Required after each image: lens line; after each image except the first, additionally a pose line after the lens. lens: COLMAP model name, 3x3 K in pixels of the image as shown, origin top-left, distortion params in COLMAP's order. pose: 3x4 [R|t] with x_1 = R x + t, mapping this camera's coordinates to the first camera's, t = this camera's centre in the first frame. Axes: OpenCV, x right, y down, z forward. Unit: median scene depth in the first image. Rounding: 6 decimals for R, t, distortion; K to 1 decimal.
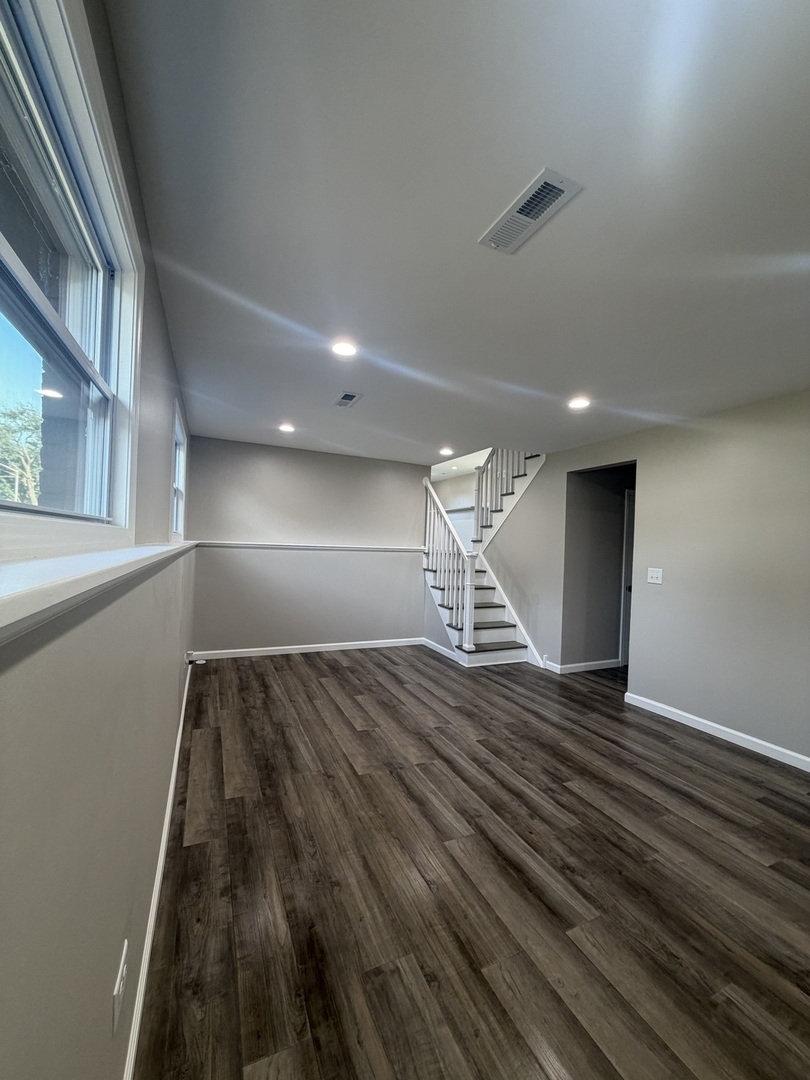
lens RADIAL K [[427.7, 0, 405.0], [0, 427.7, 540.0], [0, 0, 1]] dist [0.001651, 0.000155]
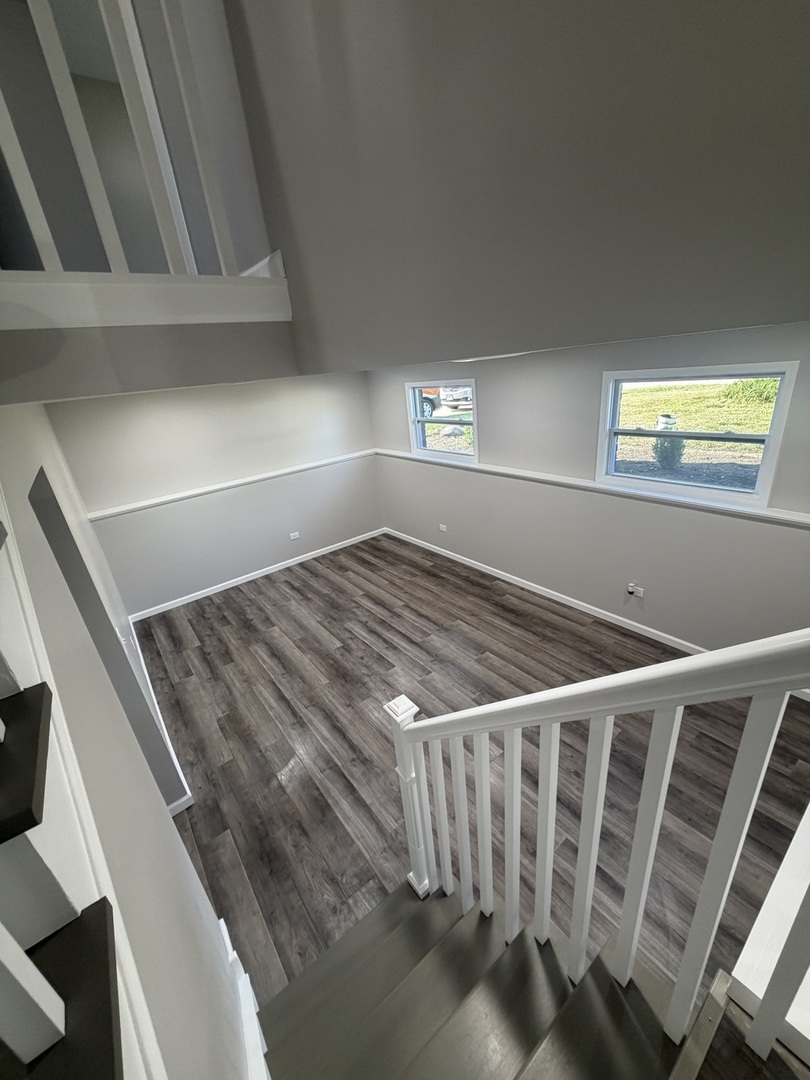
lens RADIAL K [[427.7, 0, 405.0], [0, 427.7, 540.0], [0, 0, 1]] dist [0.001651, 0.000155]
pose [[-0.973877, 0.137513, -0.180701, 0.383007], [0.064397, 0.930363, 0.360940, -0.405682], [0.217752, 0.339875, -0.914915, 2.468326]]
